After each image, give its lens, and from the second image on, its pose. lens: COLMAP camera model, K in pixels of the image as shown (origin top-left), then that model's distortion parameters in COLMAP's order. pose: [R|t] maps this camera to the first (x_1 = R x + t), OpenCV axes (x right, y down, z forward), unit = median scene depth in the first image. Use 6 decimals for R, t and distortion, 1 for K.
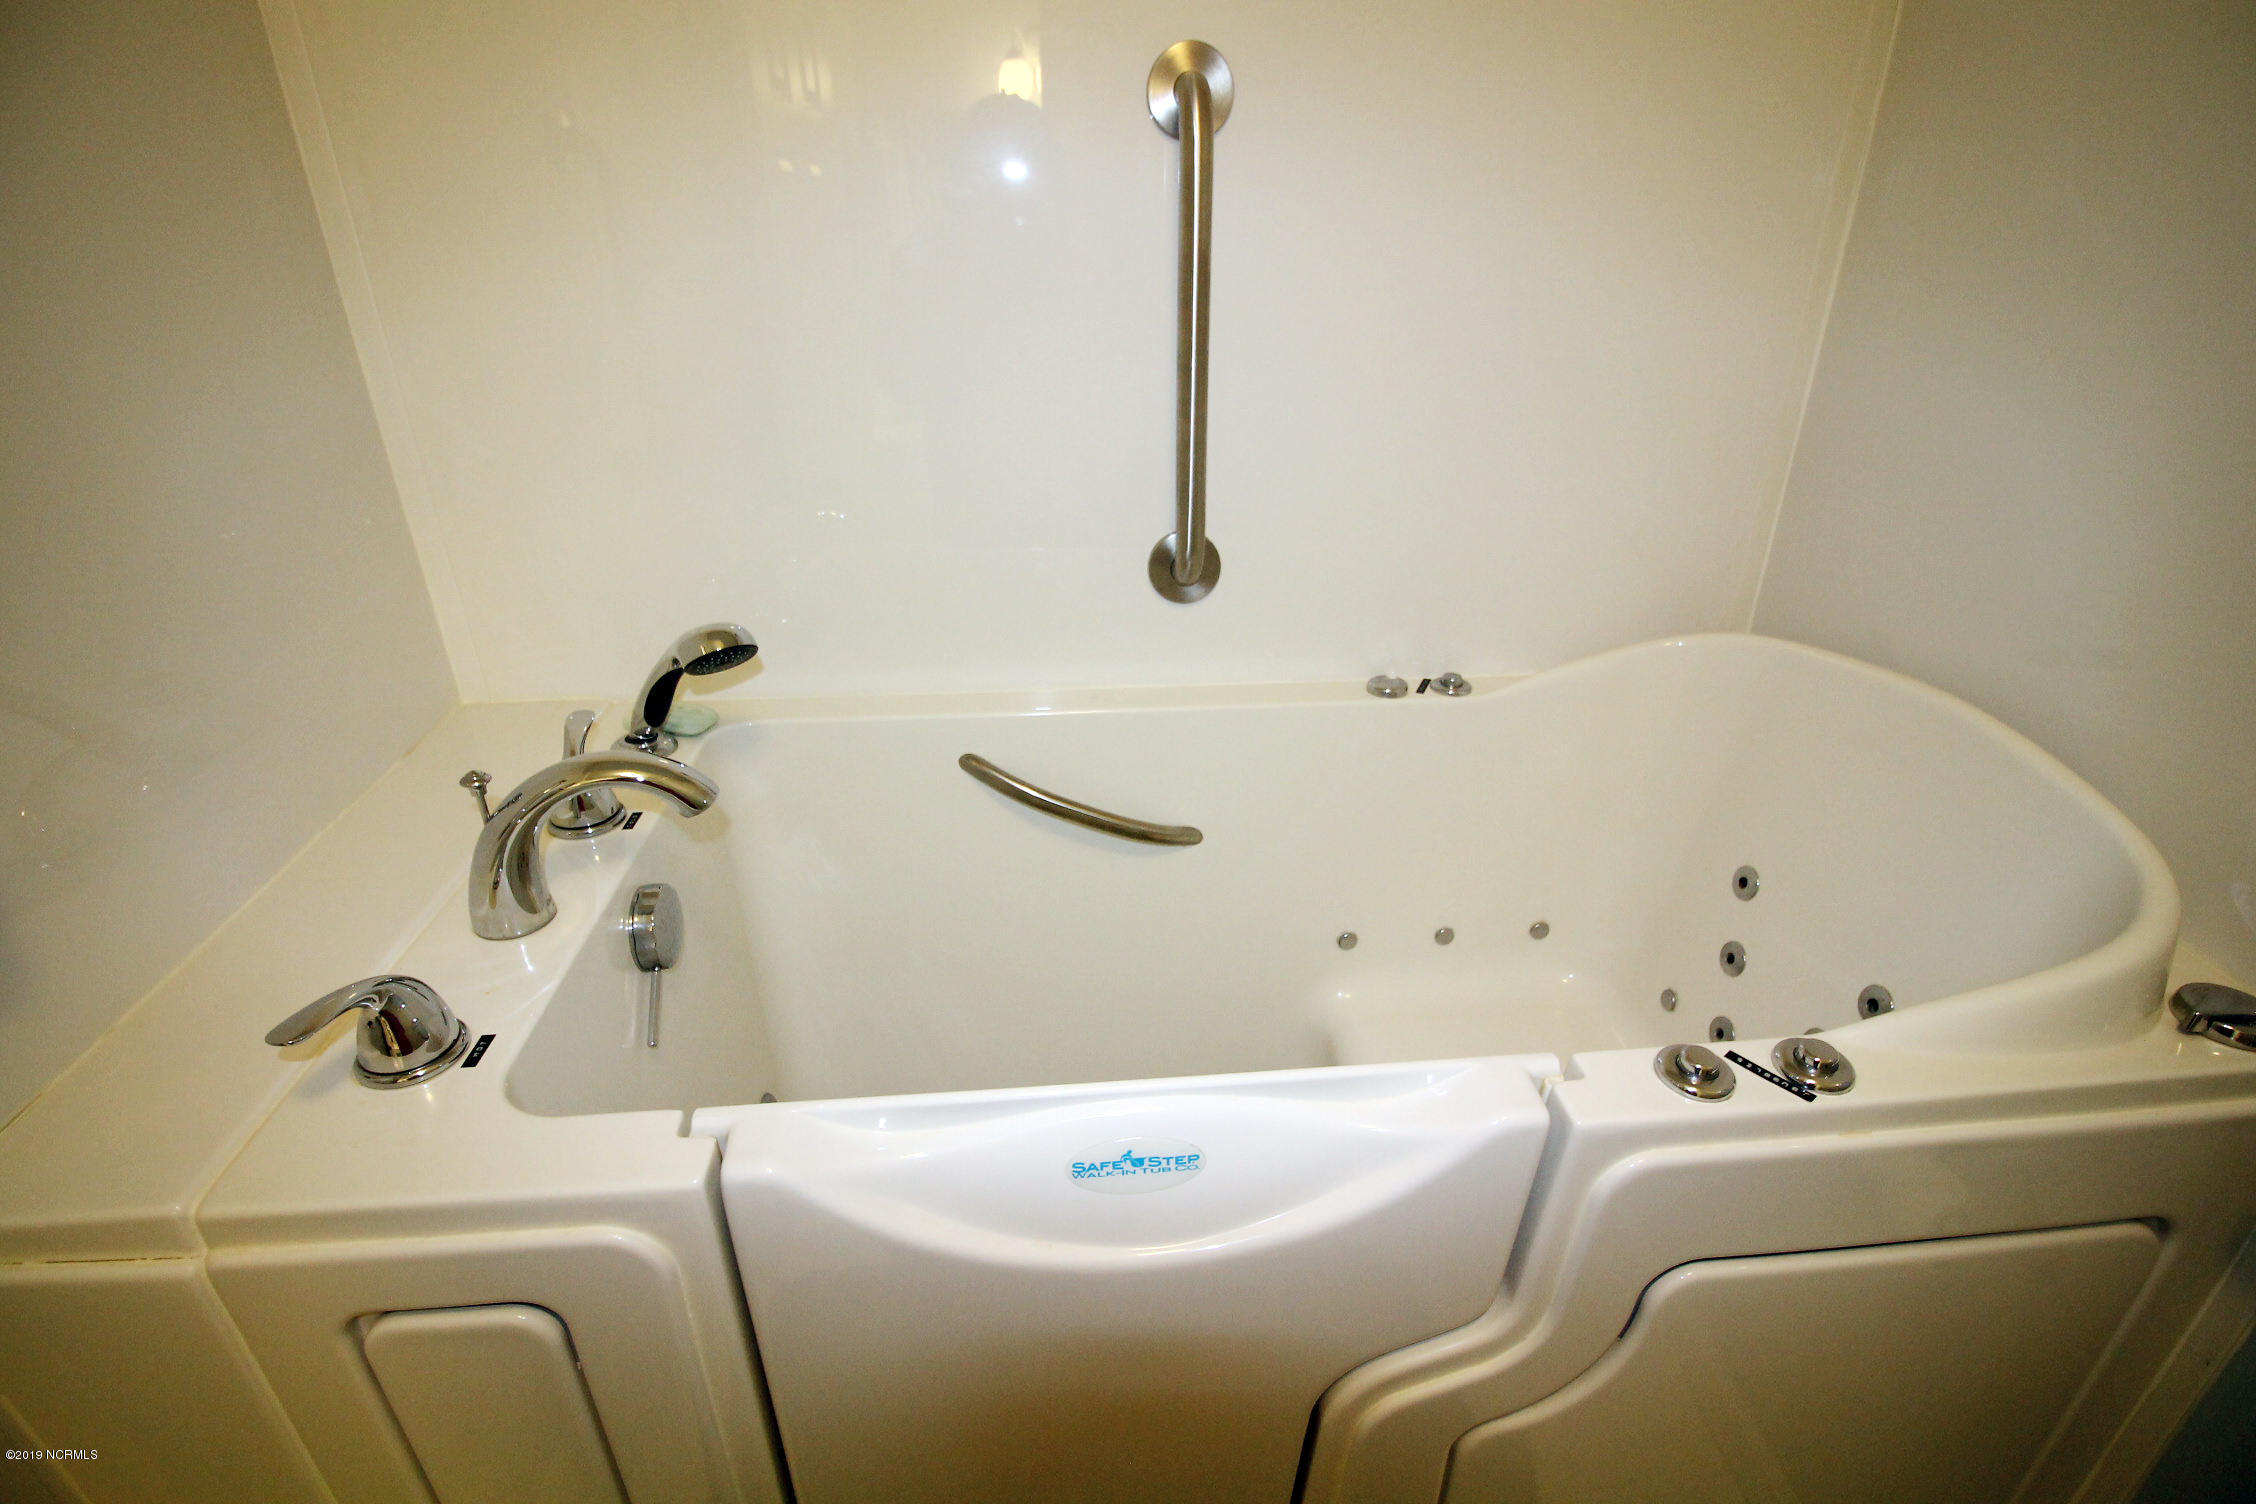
lens RADIAL K [[1075.9, 0, 1133.8], [0, 1075.9, 763.8], [0, 0, 1]] dist [0.001617, -0.014211]
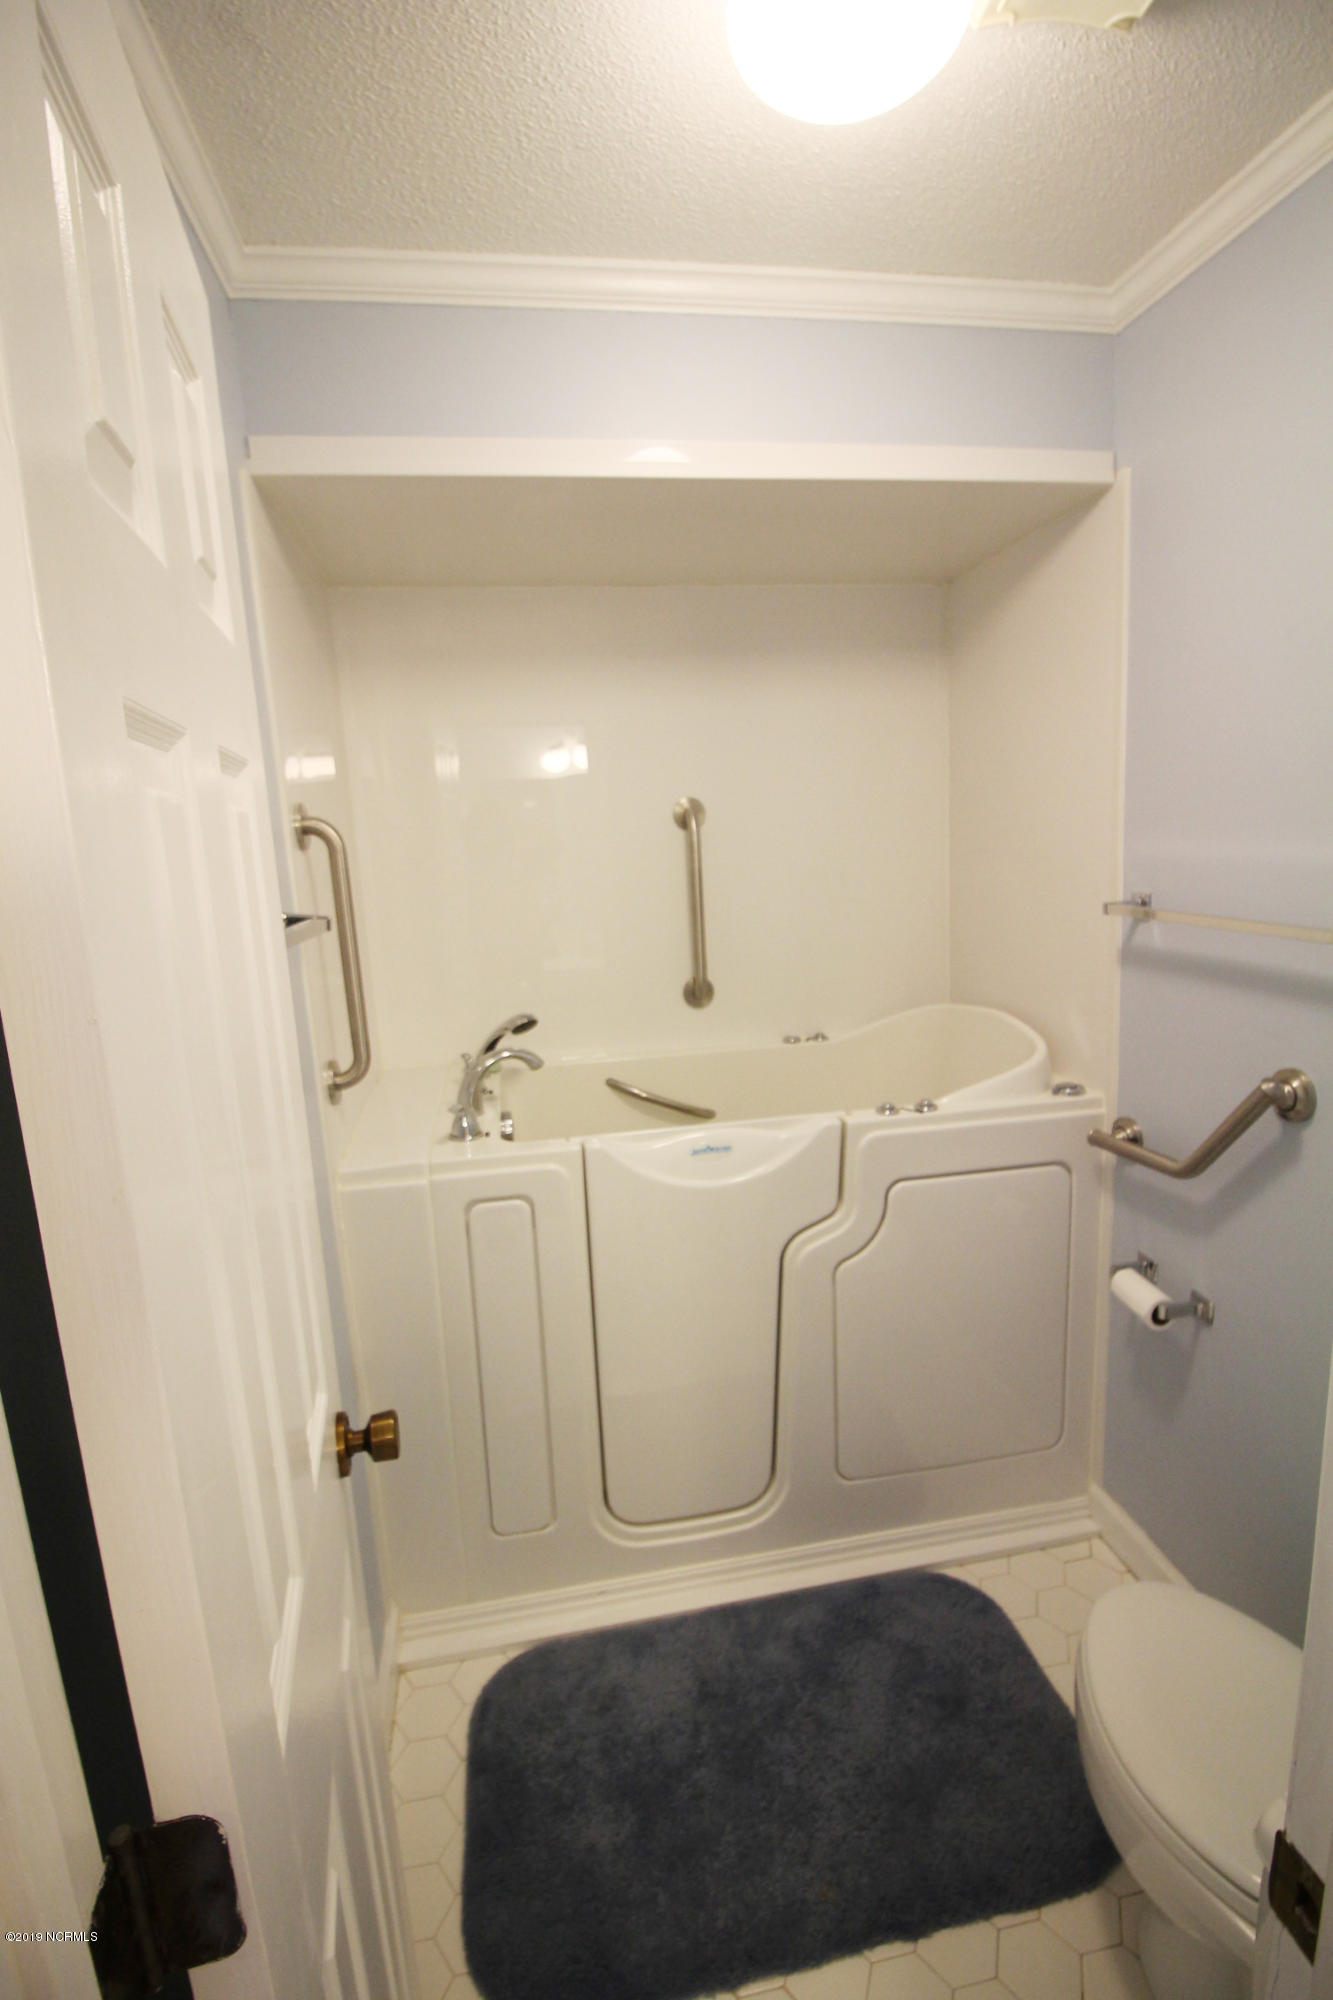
lens RADIAL K [[953.8, 0, 666.5], [0, 953.8, 1000.0], [0, 0, 1]] dist [0.001617, -0.014211]
pose [[0.996145, -0.062260, 0.061790, -0.248076], [0.077033, 0.957850, -0.276746, 0.660573], [-0.041955, 0.280439, 0.958954, -1.604221]]
